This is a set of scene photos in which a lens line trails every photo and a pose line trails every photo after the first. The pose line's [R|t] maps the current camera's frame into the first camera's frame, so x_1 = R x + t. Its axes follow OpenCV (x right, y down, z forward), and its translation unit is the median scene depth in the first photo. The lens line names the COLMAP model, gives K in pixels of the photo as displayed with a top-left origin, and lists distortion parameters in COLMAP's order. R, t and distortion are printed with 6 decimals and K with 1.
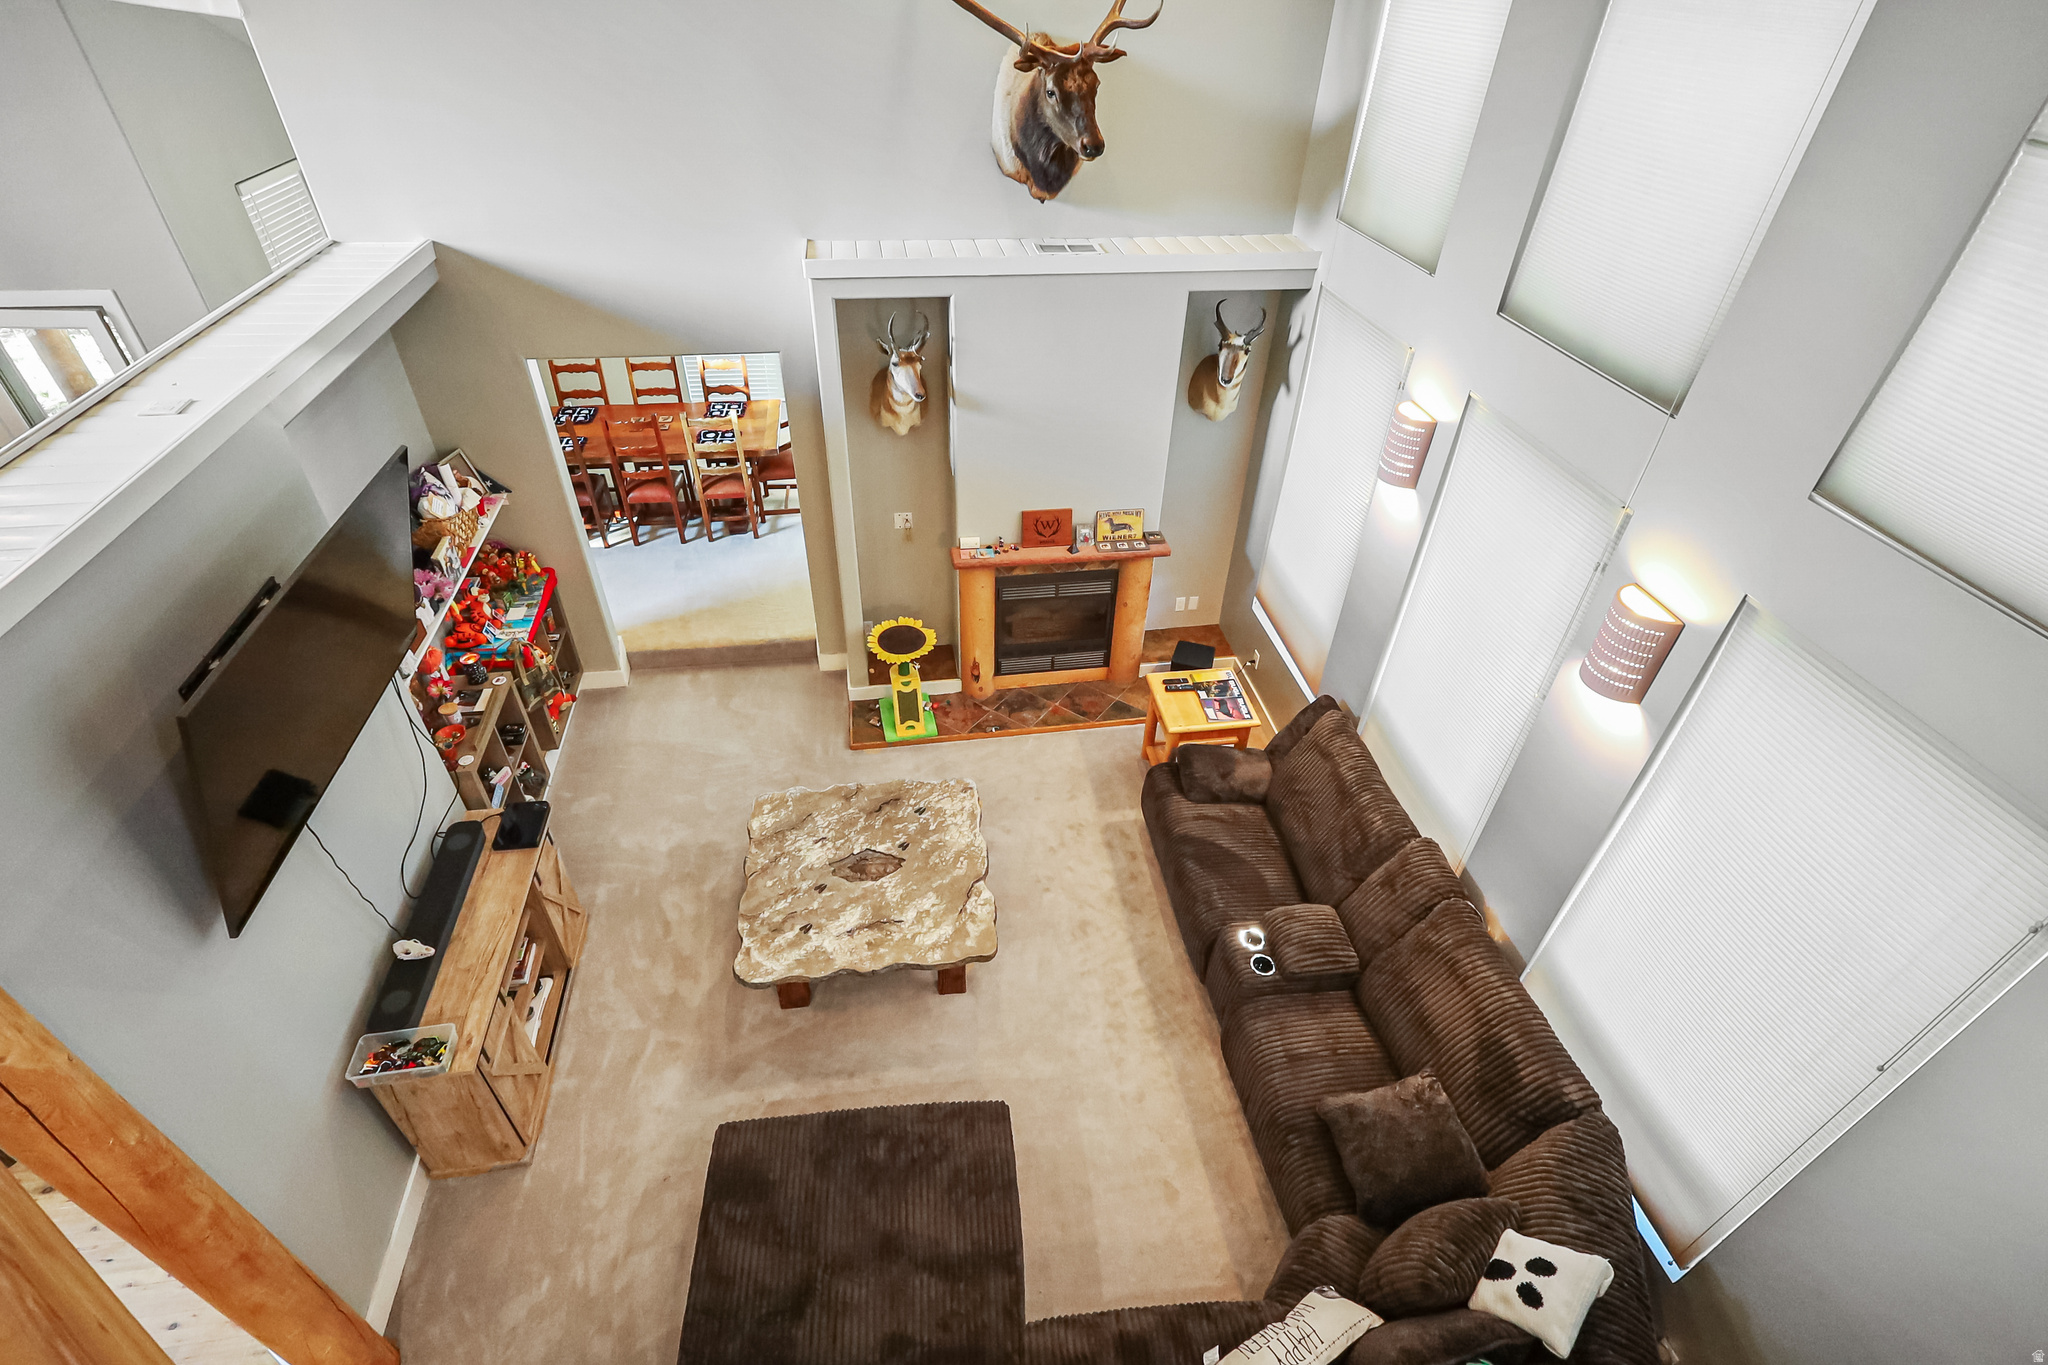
lens RADIAL K [[960.2, 0, 1021.5], [0, 960.2, 669.6], [0, 0, 1]] dist [-0.007533, -0.000747]
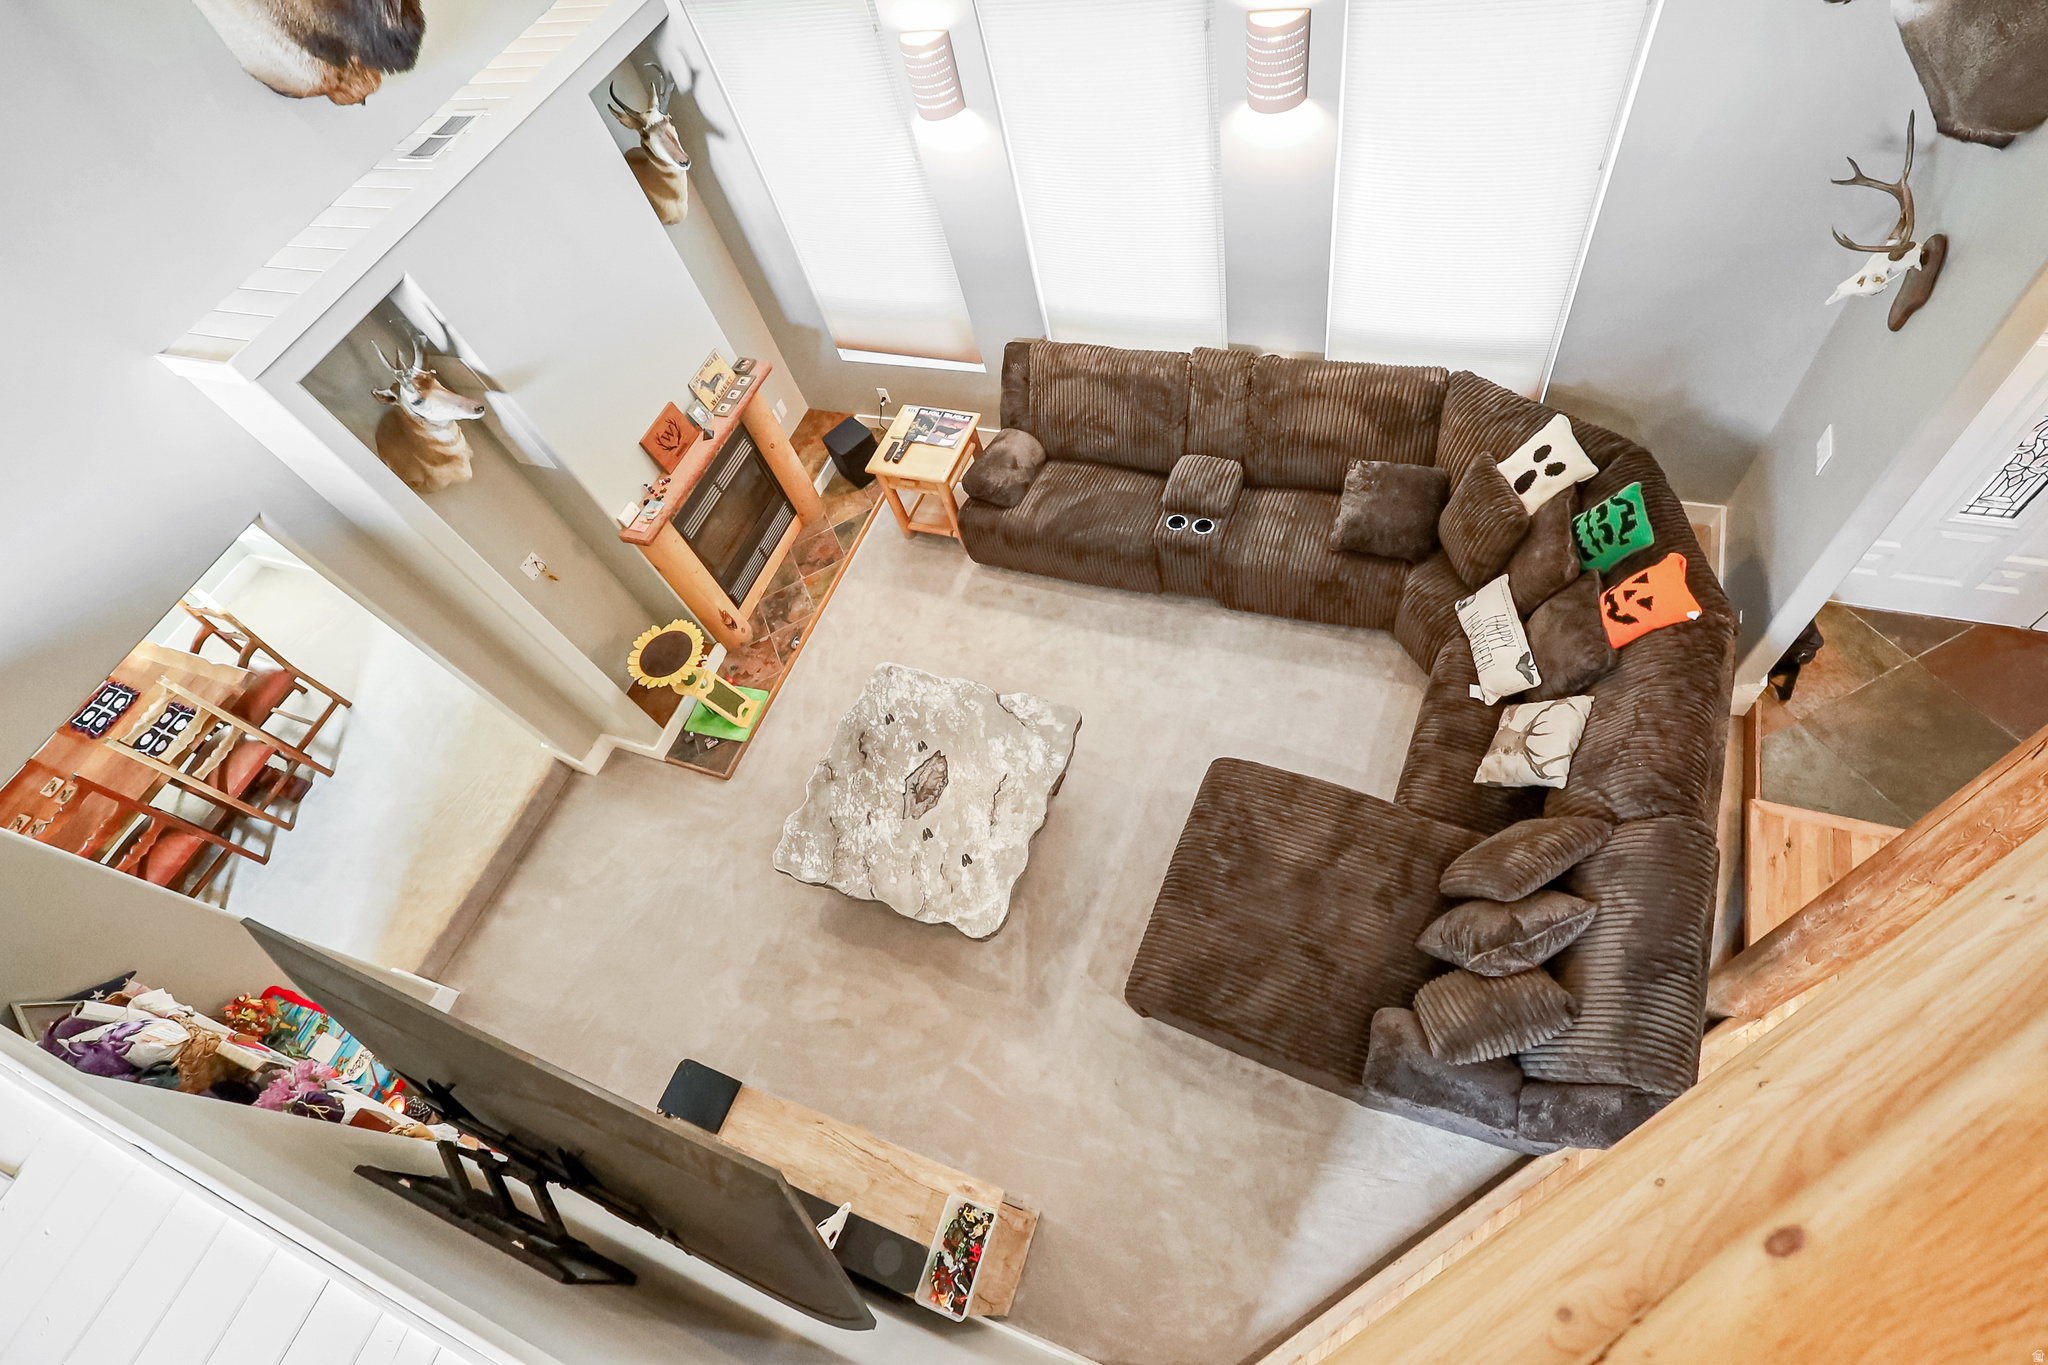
lens RADIAL K [[960.2, 0, 1034.3], [0, 960.2, 682.4], [0, 0, 1]] dist [-0.007533, -0.000747]
pose [[0.479673, -0.797947, 0.364957, -0.346221], [0.692048, 0.599746, 0.401715, -0.152371], [-0.539429, 0.059875, 0.839900, 0.124846]]
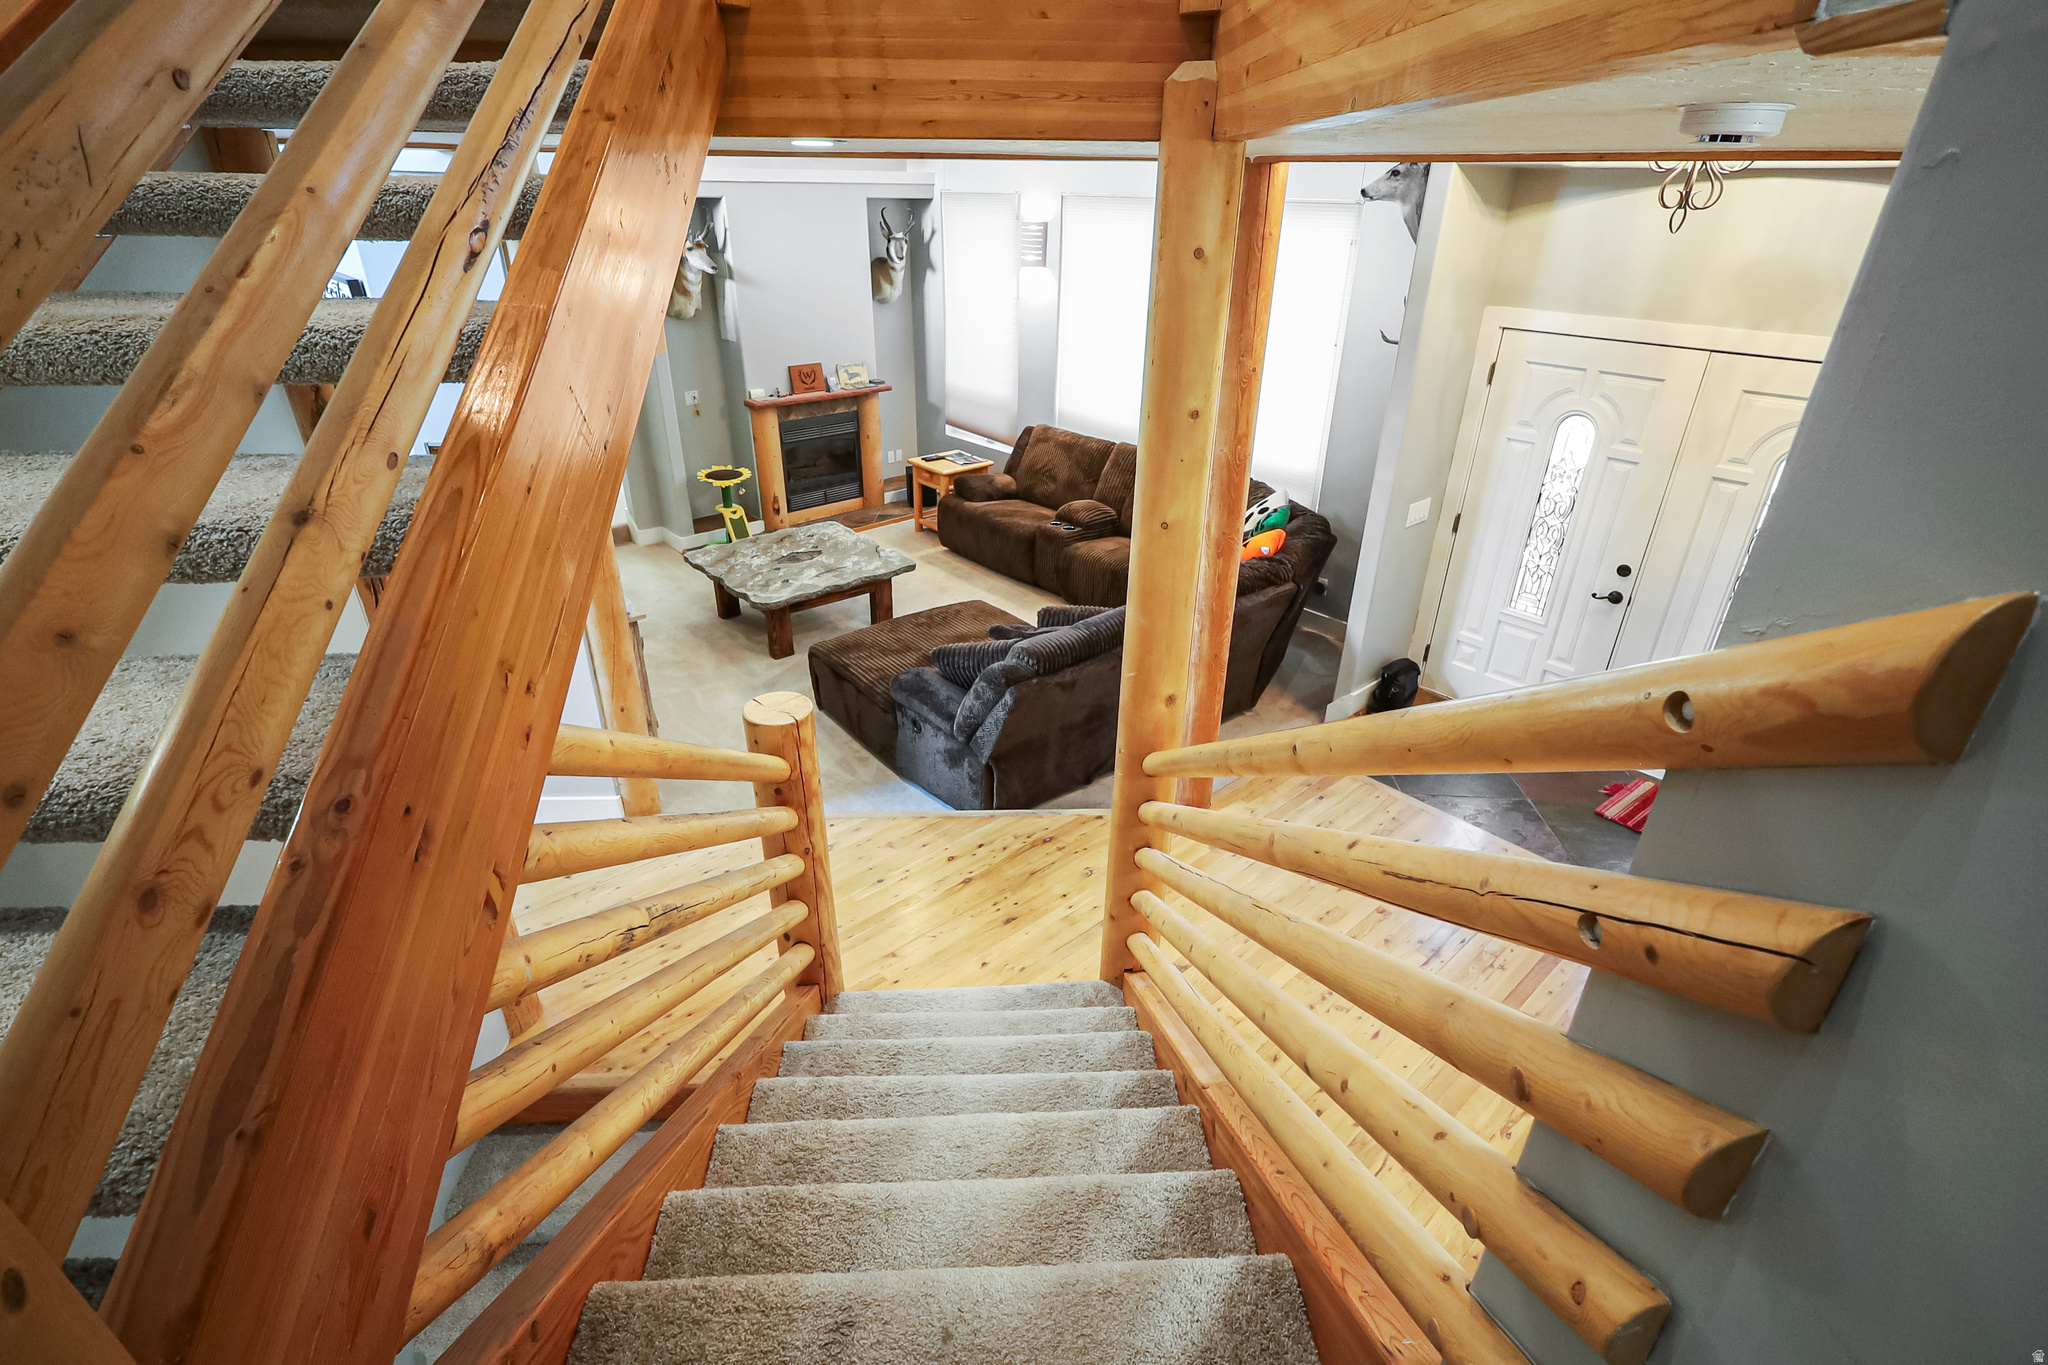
lens RADIAL K [[960.2, 0, 1030.4], [0, 960.2, 684.4], [0, 0, 1]] dist [-0.007533, -0.000747]
pose [[0.839761, -0.261015, 0.476101, -0.541614], [0.337983, 0.937561, -0.082141, 0.556461], [-0.424934, 0.229893, 0.875546, -0.286575]]
